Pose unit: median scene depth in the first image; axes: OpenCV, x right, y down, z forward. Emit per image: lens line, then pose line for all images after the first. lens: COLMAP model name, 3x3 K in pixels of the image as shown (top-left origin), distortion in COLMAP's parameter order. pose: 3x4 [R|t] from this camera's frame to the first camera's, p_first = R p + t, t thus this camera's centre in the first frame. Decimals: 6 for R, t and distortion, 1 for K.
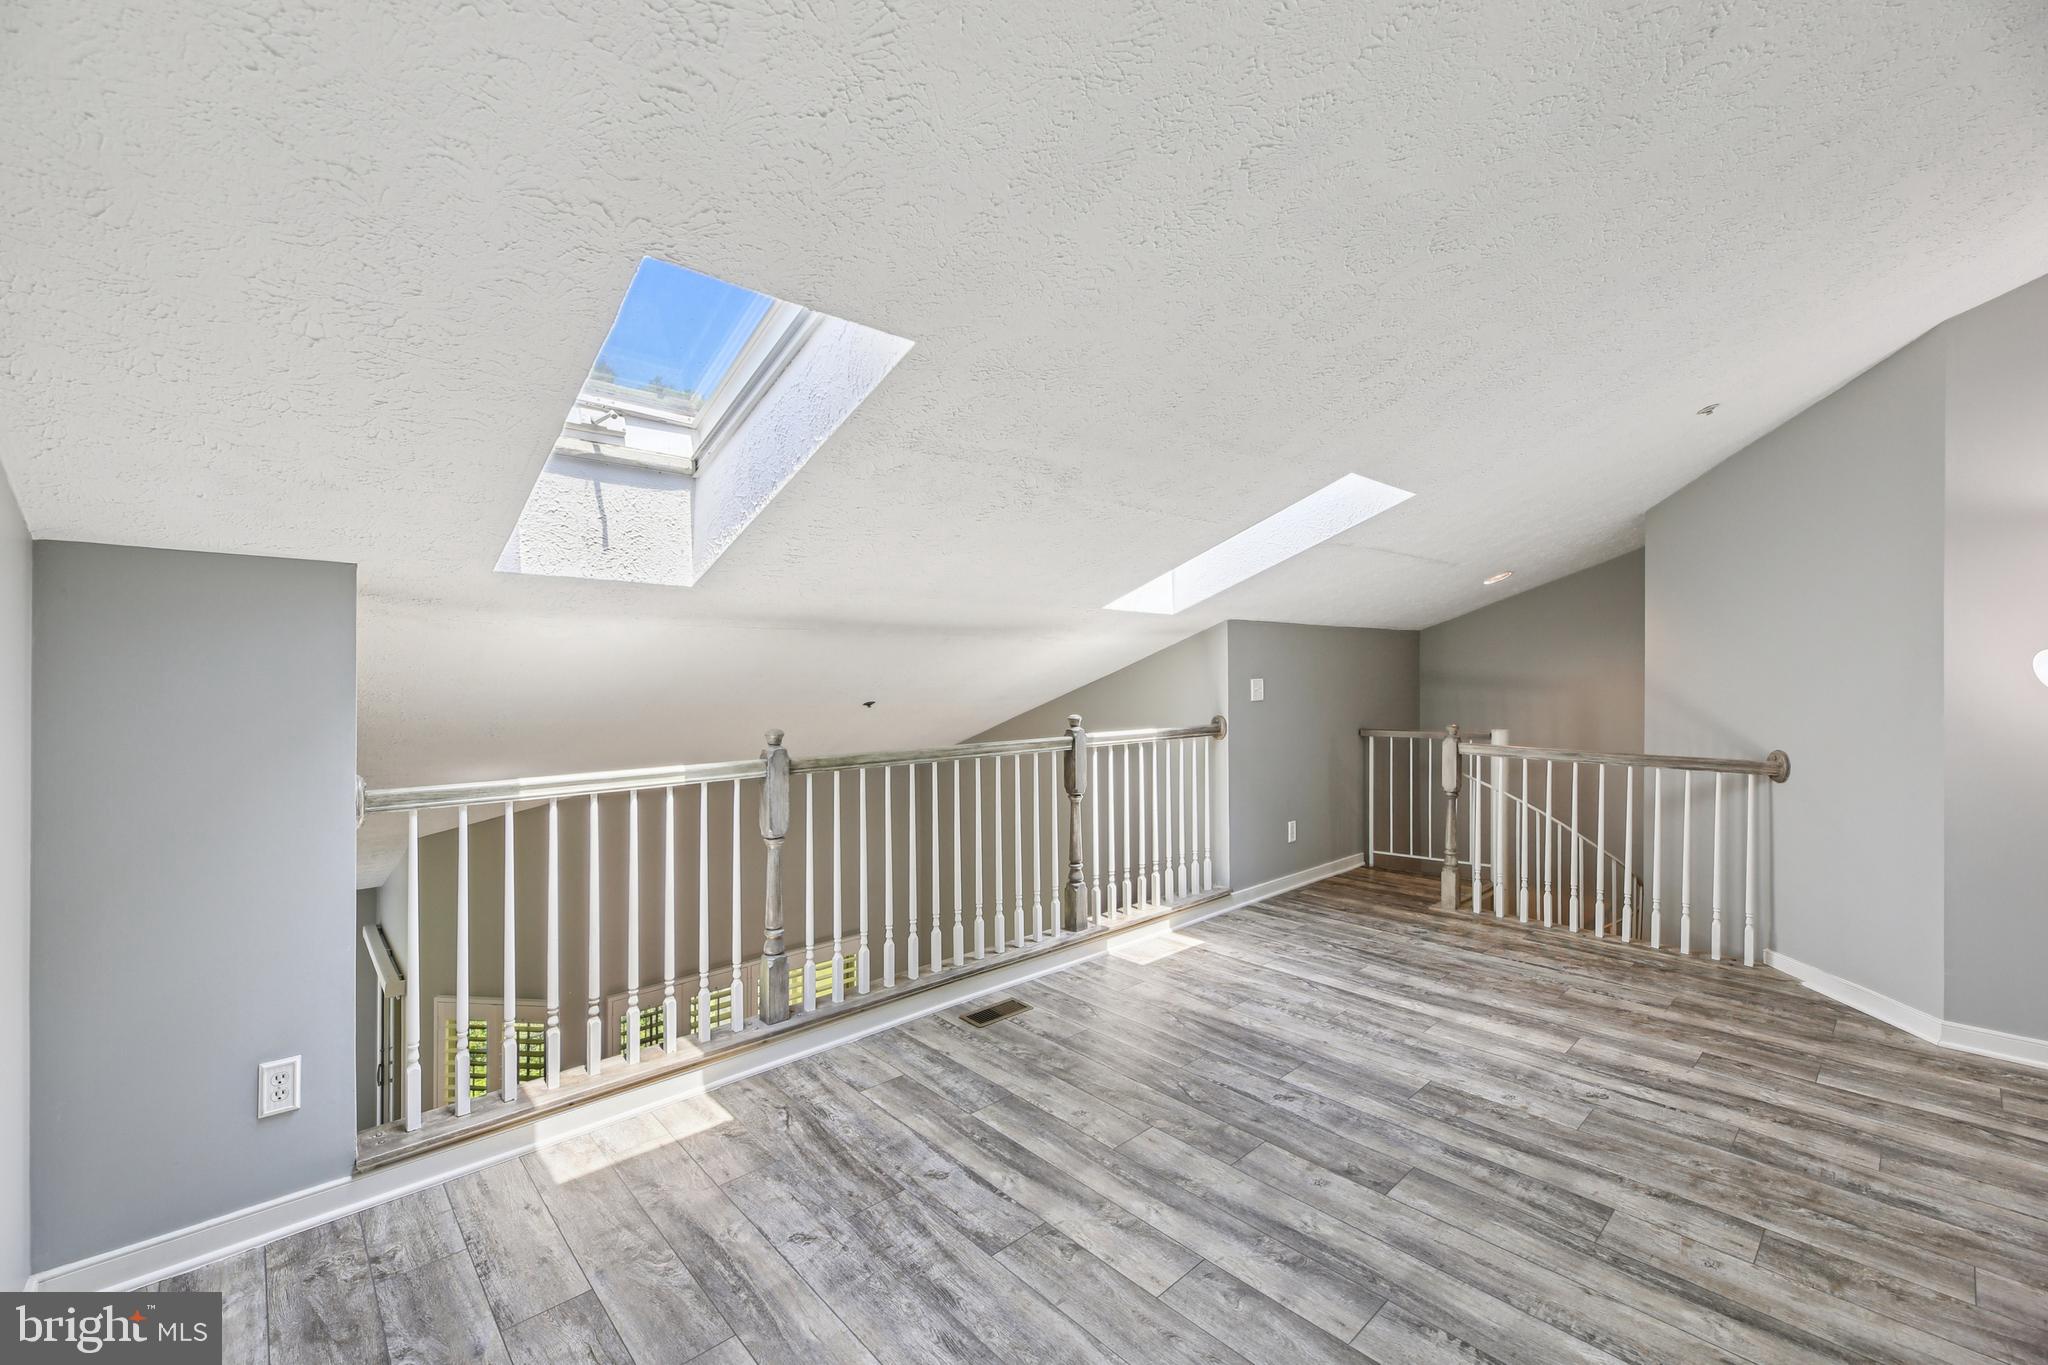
lens RADIAL K [[845.5, 0, 1026.1], [0, 845.5, 676.4], [0, 0, 1]] dist [0.000548, -0.001629]
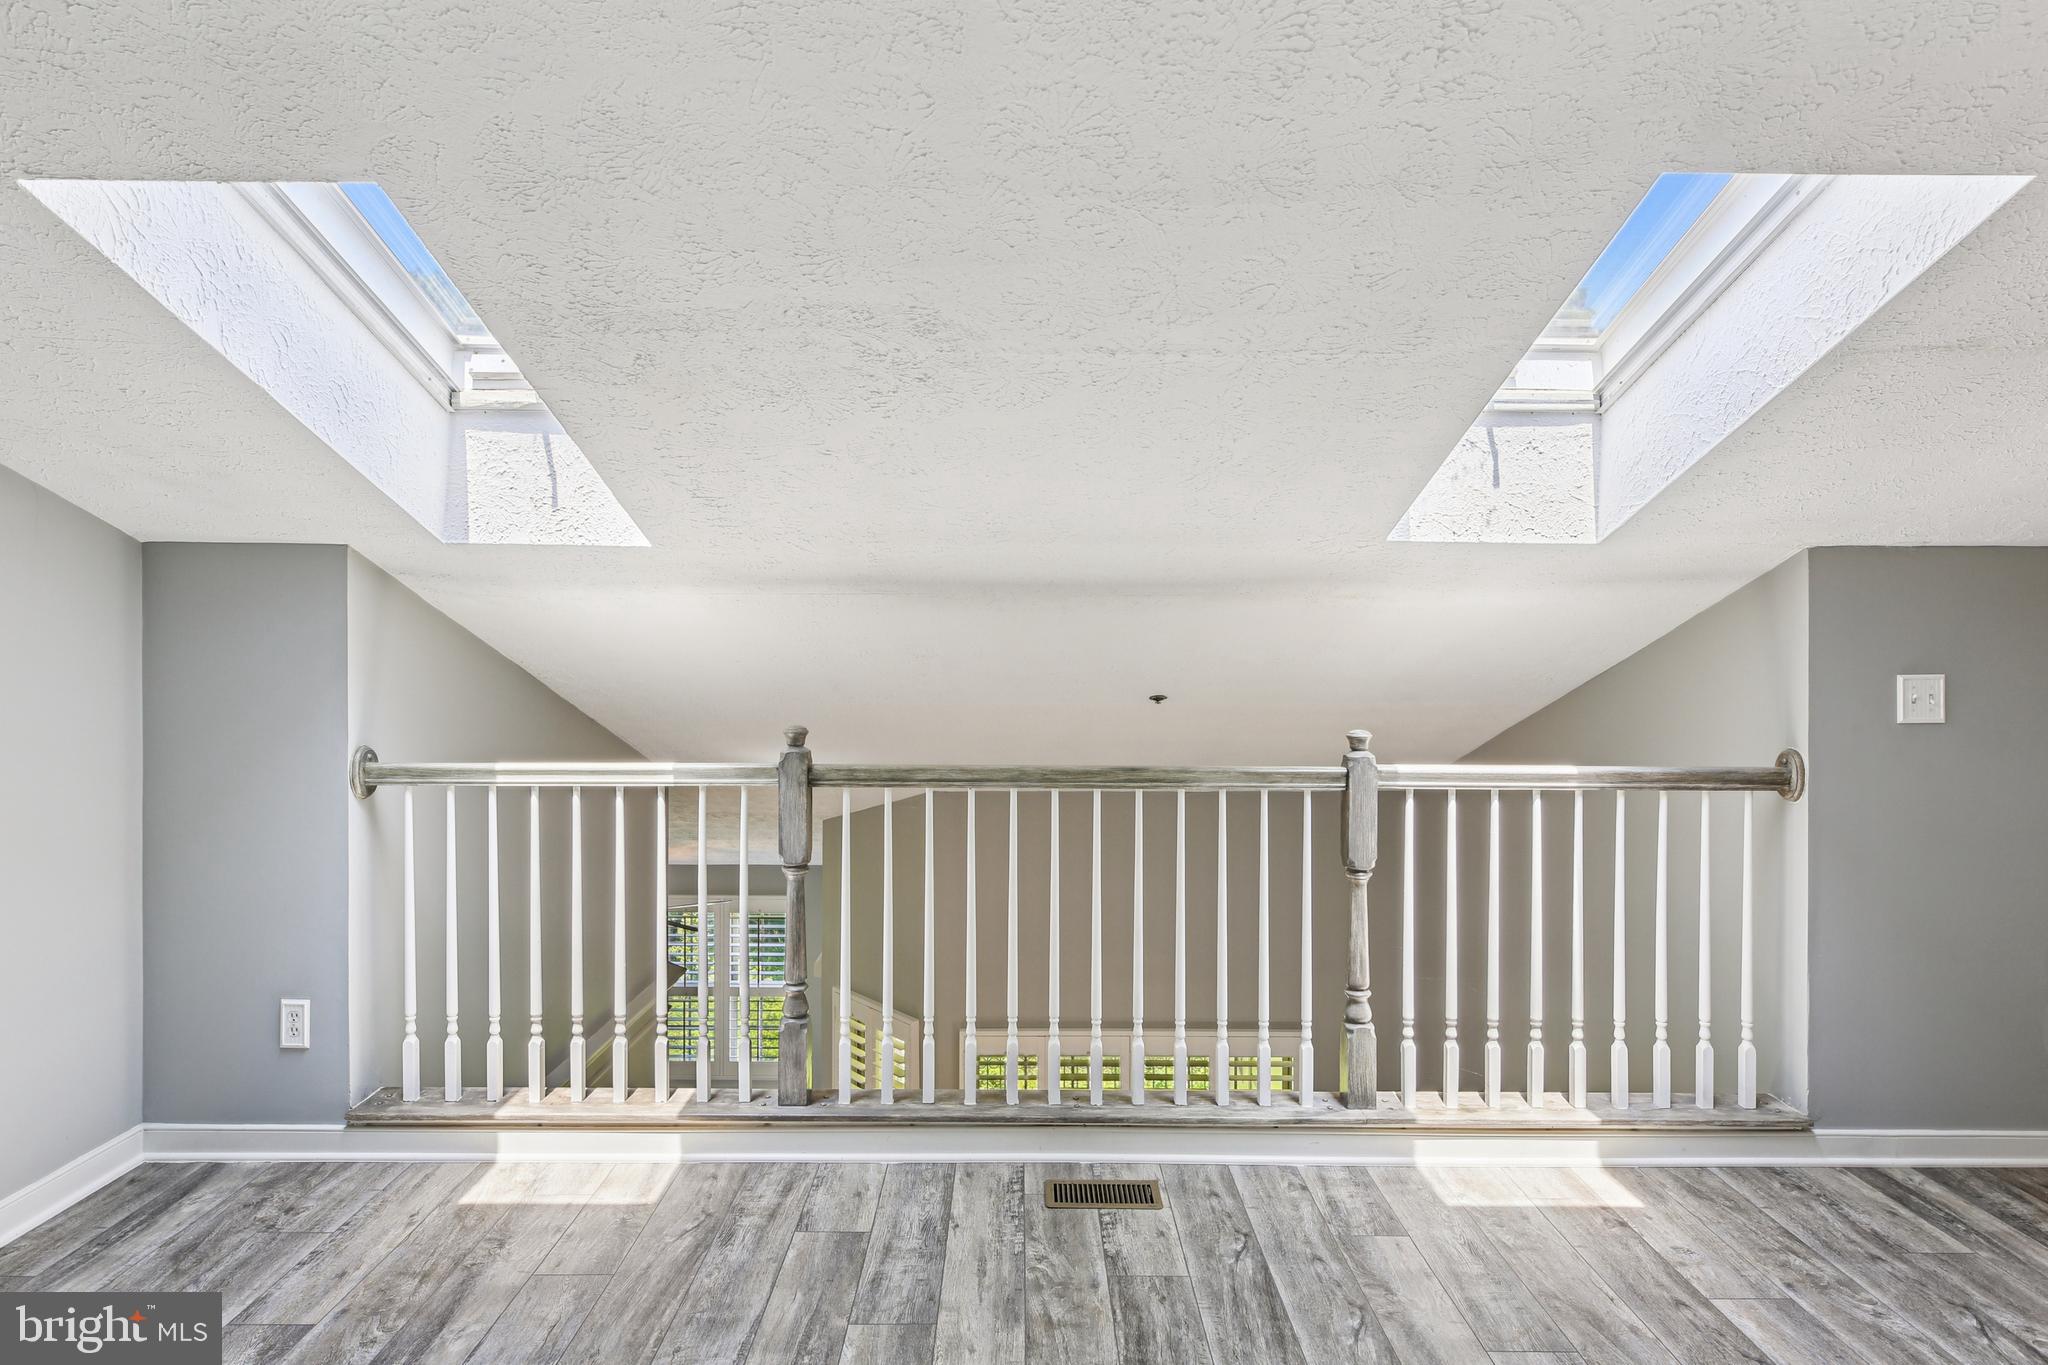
lens RADIAL K [[1094.8, 0, 1022.3], [0, 1094.8, 663.7], [0, 0, 1]] dist [0.002529, -0.001660]
pose [[0.734465, 0.016843, -0.678438, 0.410996], [-0.011499, 0.999857, 0.012375, -0.006385], [0.678549, -0.001288, 0.734554, 0.316473]]
